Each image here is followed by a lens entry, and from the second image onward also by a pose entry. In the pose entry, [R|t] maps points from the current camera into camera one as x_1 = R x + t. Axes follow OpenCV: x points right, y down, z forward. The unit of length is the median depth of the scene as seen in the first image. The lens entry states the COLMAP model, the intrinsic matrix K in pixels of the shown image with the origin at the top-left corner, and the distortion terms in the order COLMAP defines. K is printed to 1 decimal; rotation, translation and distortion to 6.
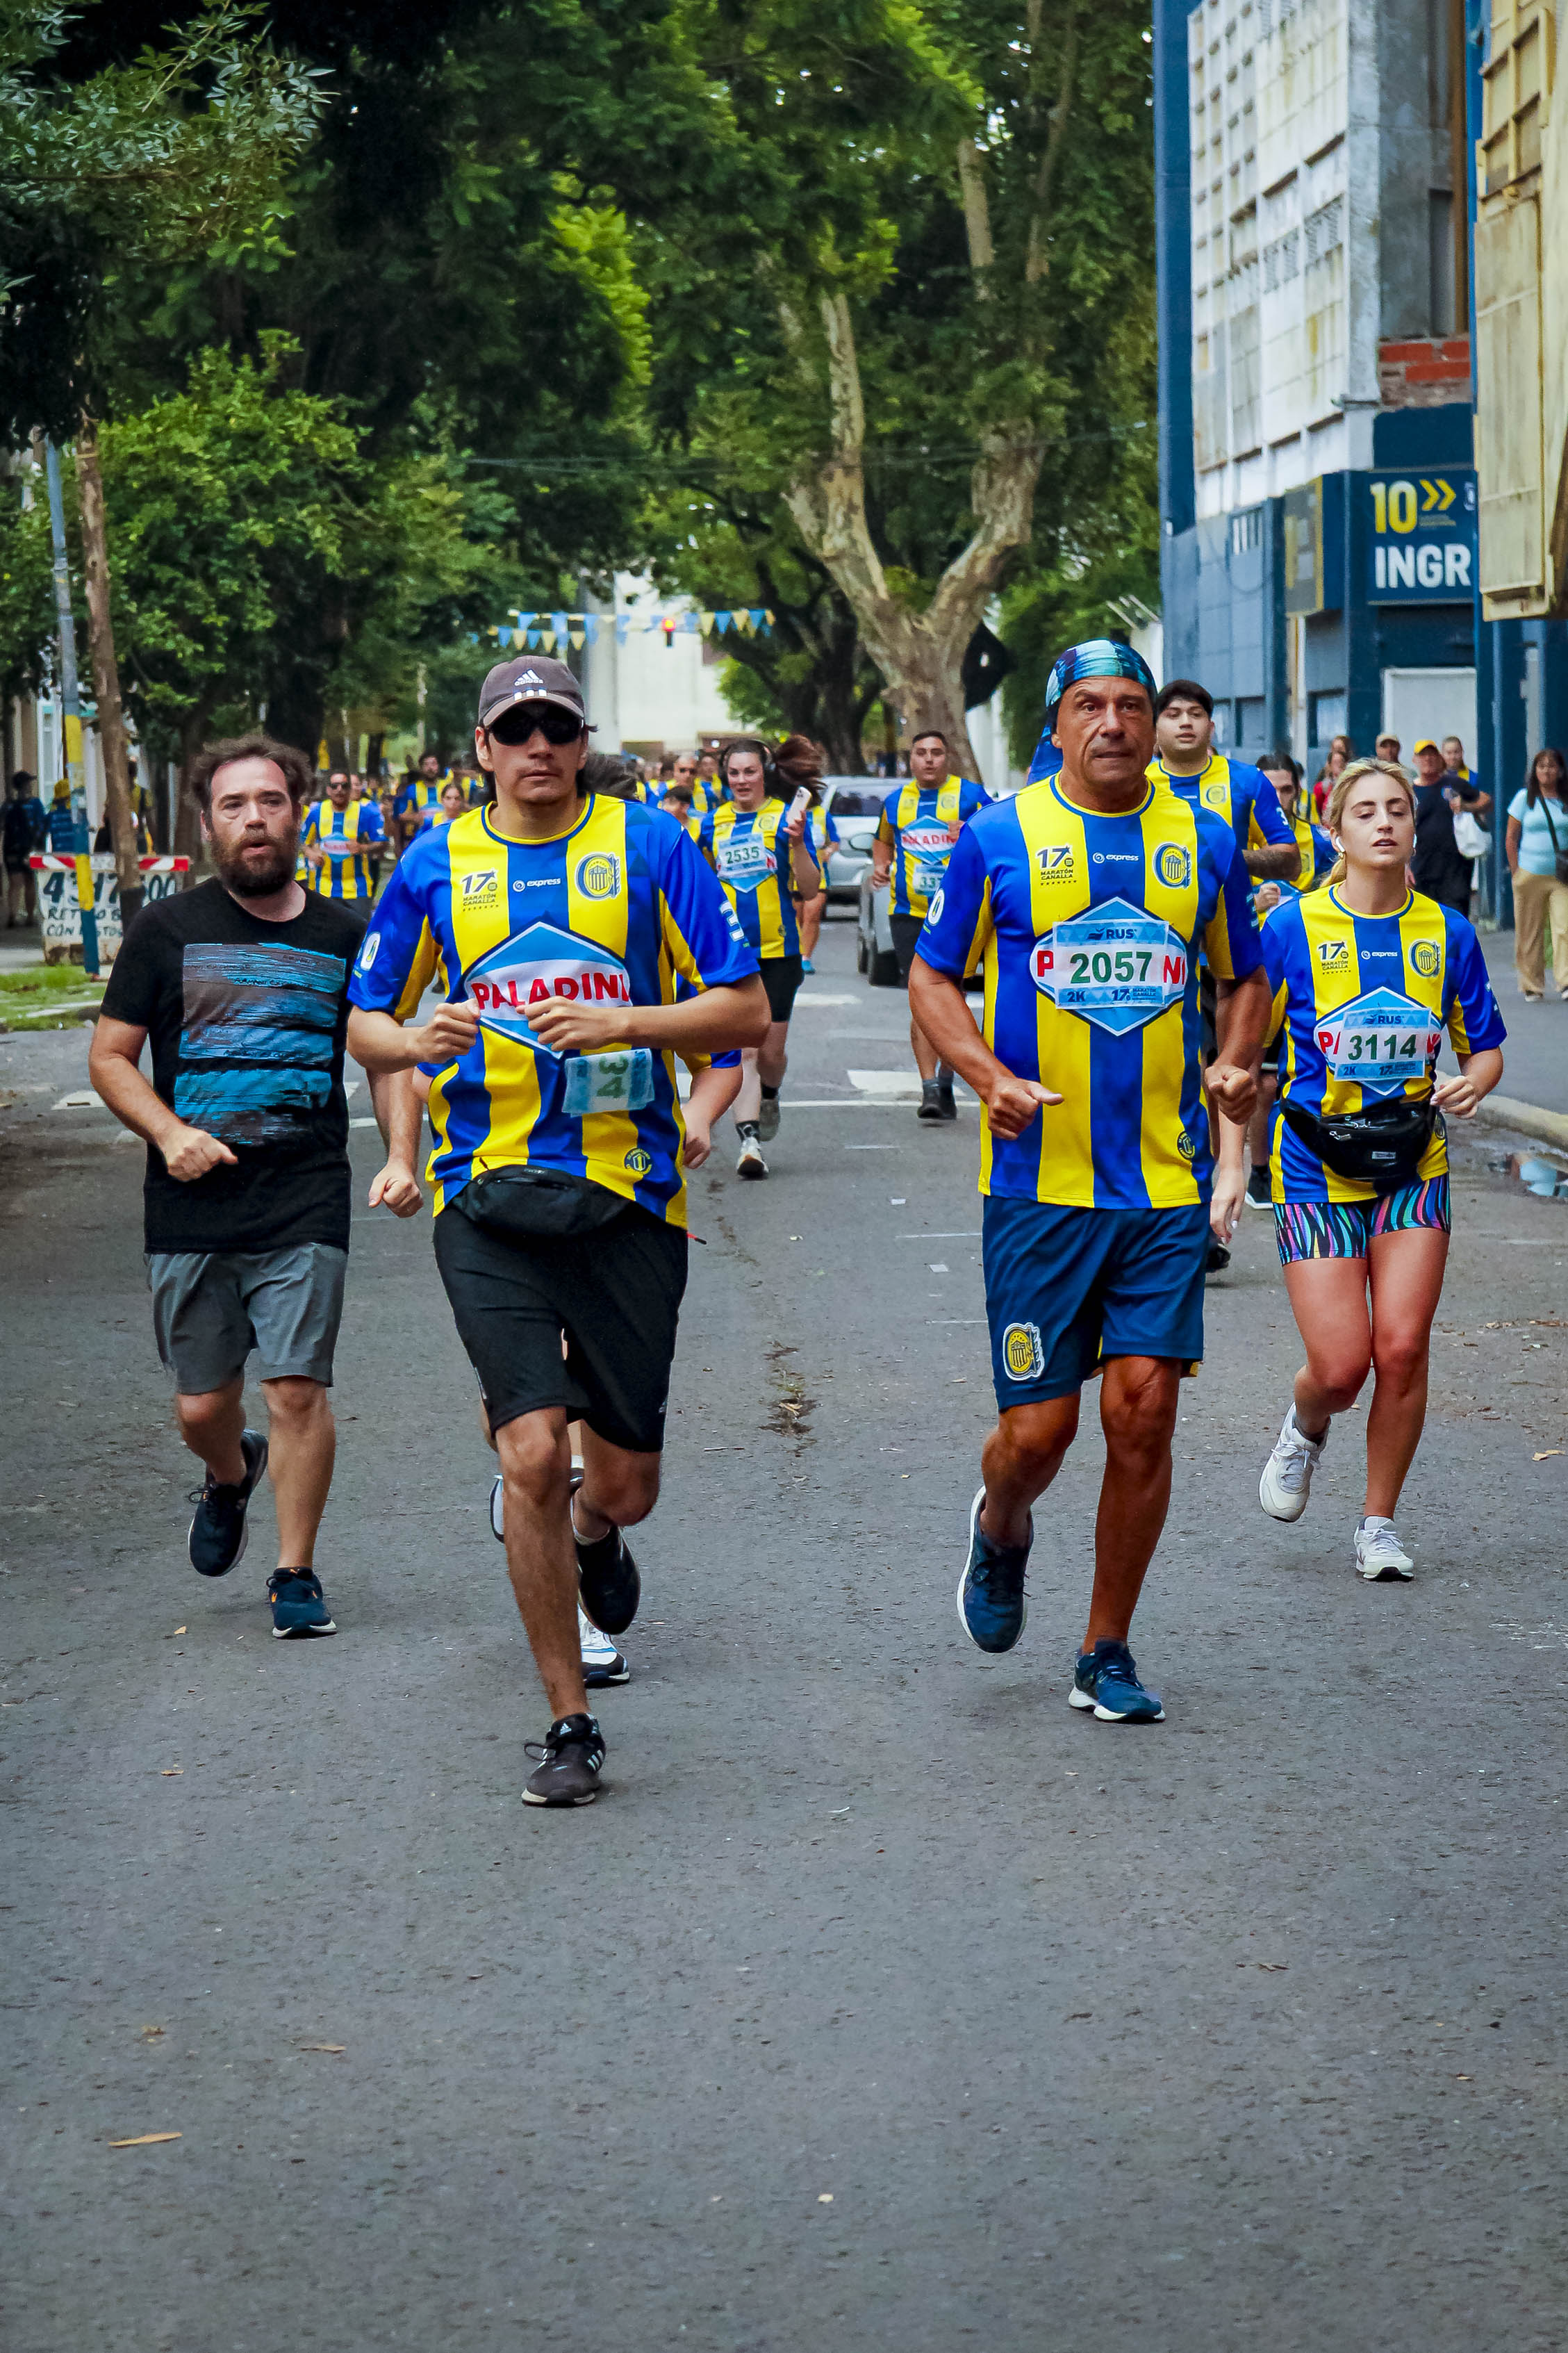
lens RADIAL K [[8506.1, 0, 784.0], [0, 8506.1, 1176.5], [0, 0, 1]] dist [-0.352495, -0.780458]
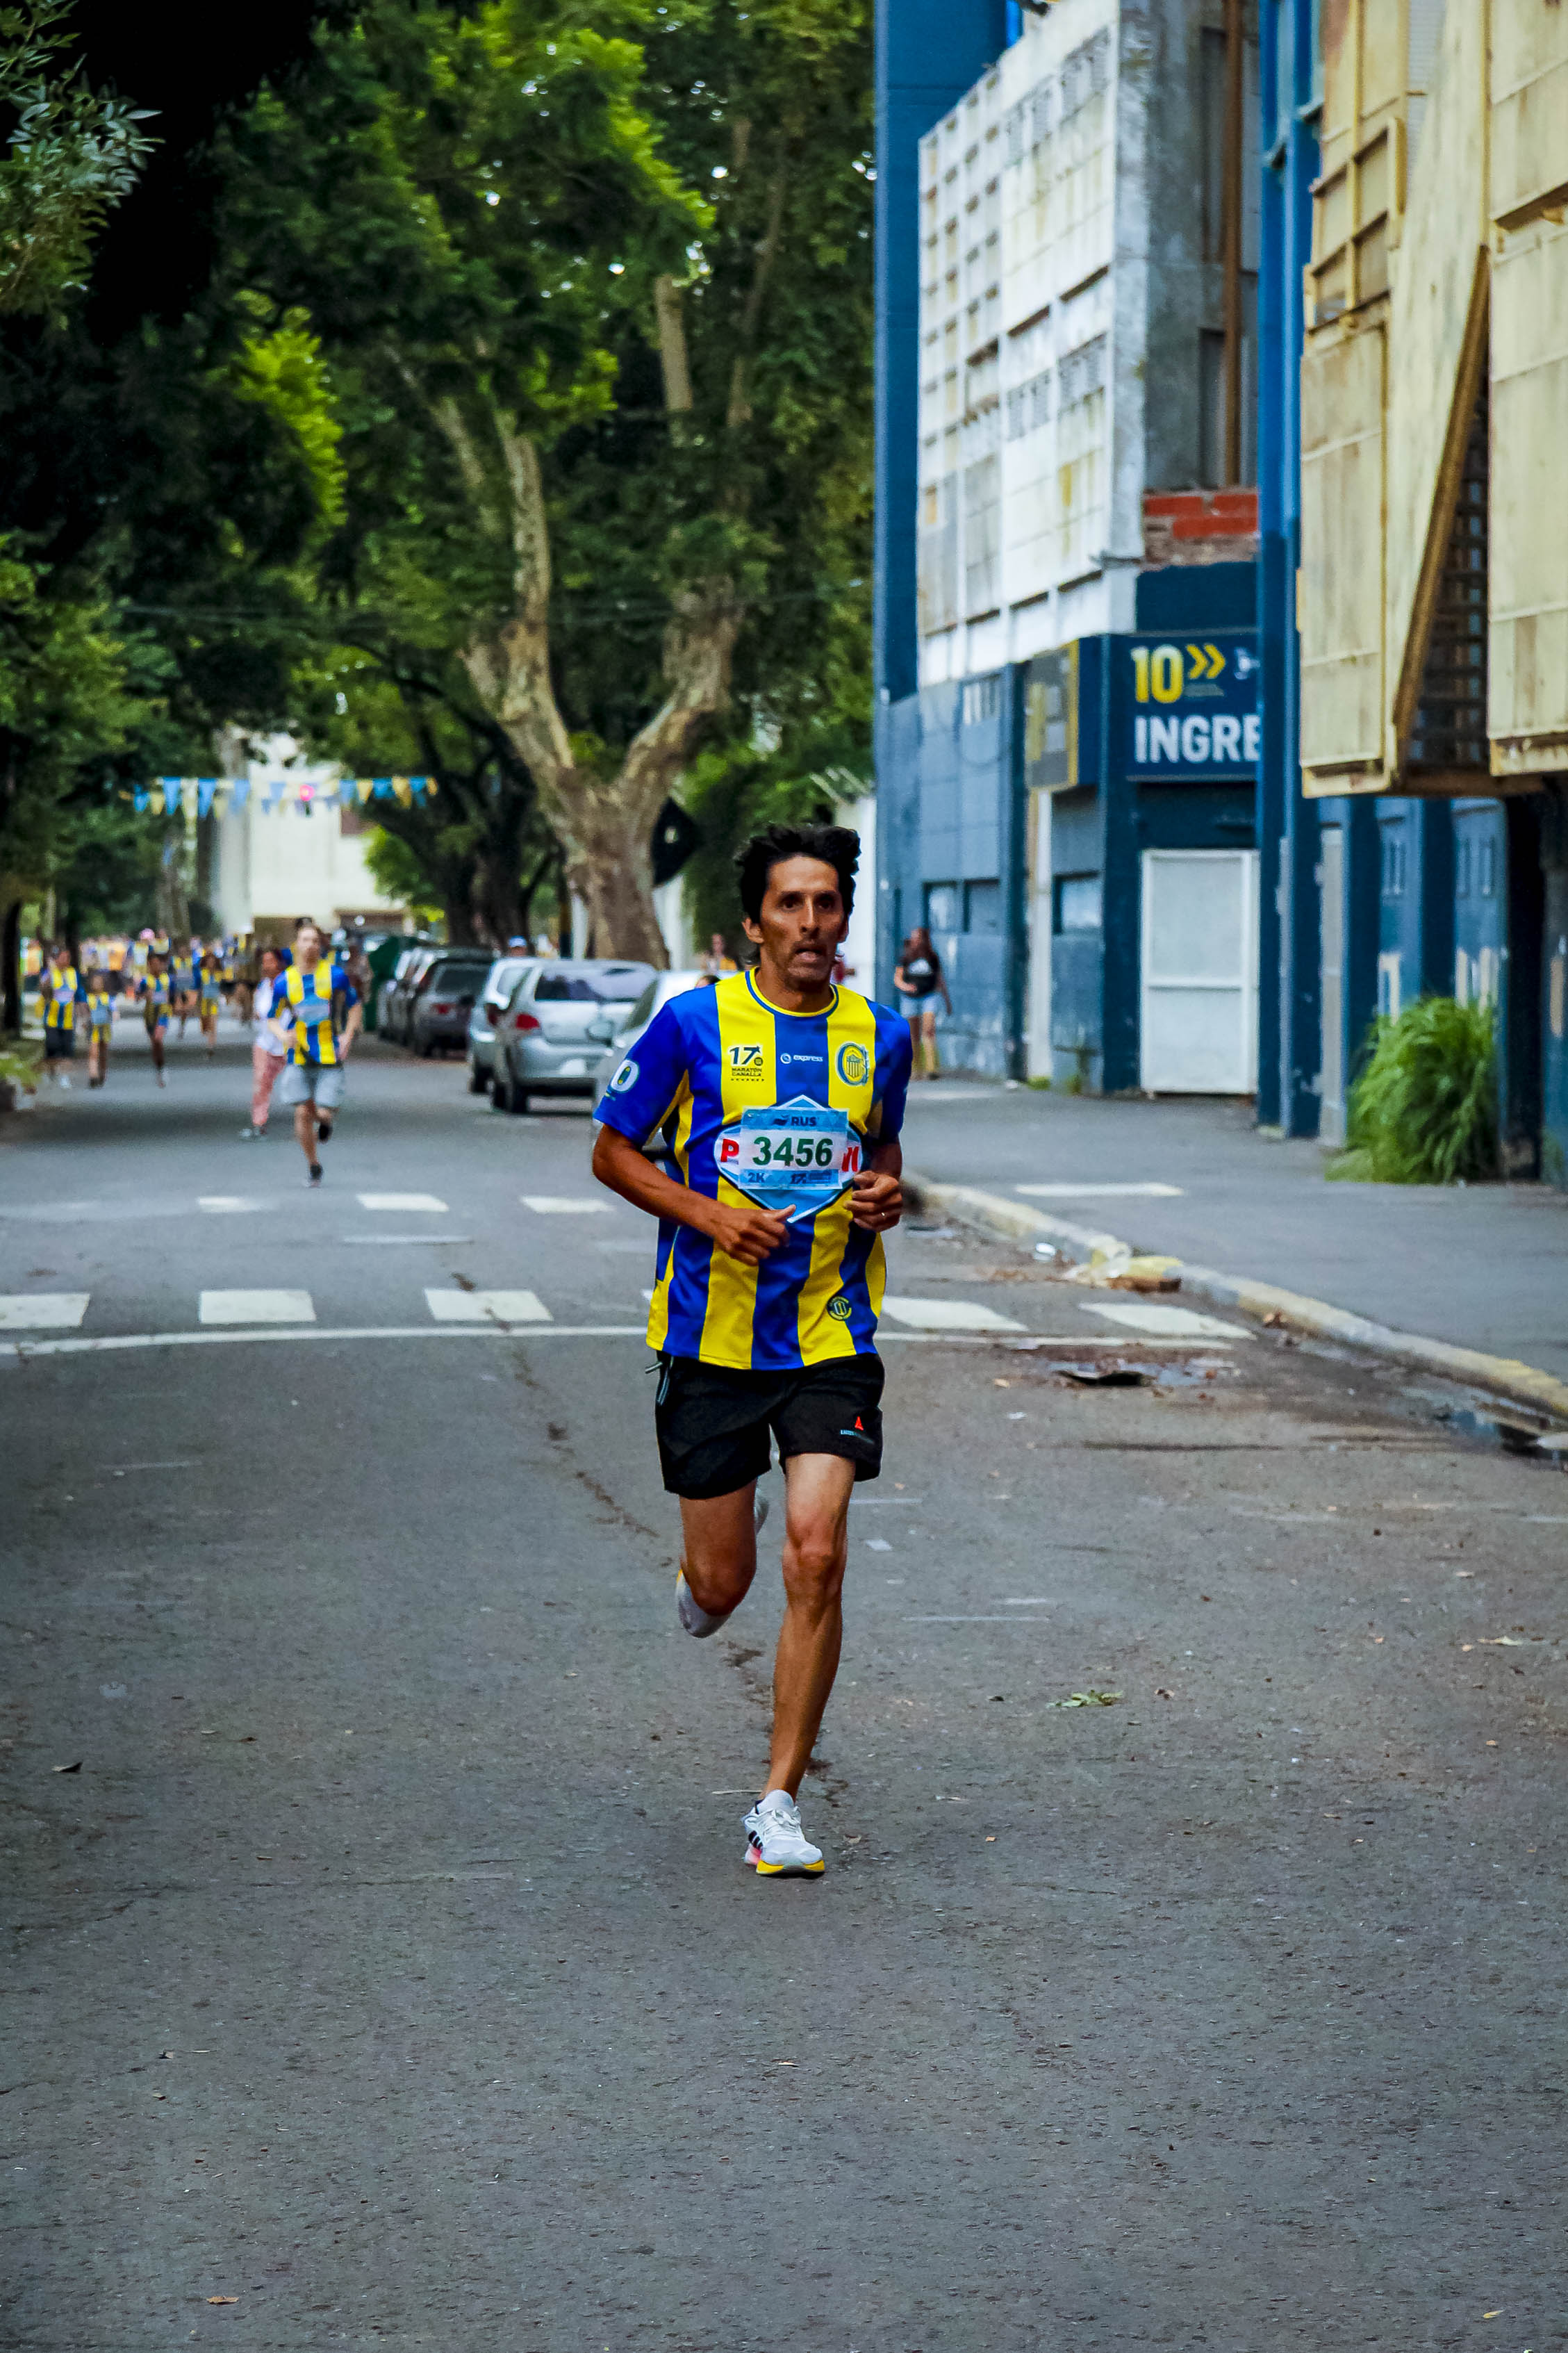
lens RADIAL K [[8223.9, 0, 784.0], [0, 8223.9, 1176.5], [0, 0, 1]] dist [-0.224950, -2.892490]
pose [[0.997505, 0.014883, 0.069013, -0.027815], [-0.013460, 0.999688, -0.021040, -0.005081], [-0.069304, 0.020059, 0.997394, 0.111259]]
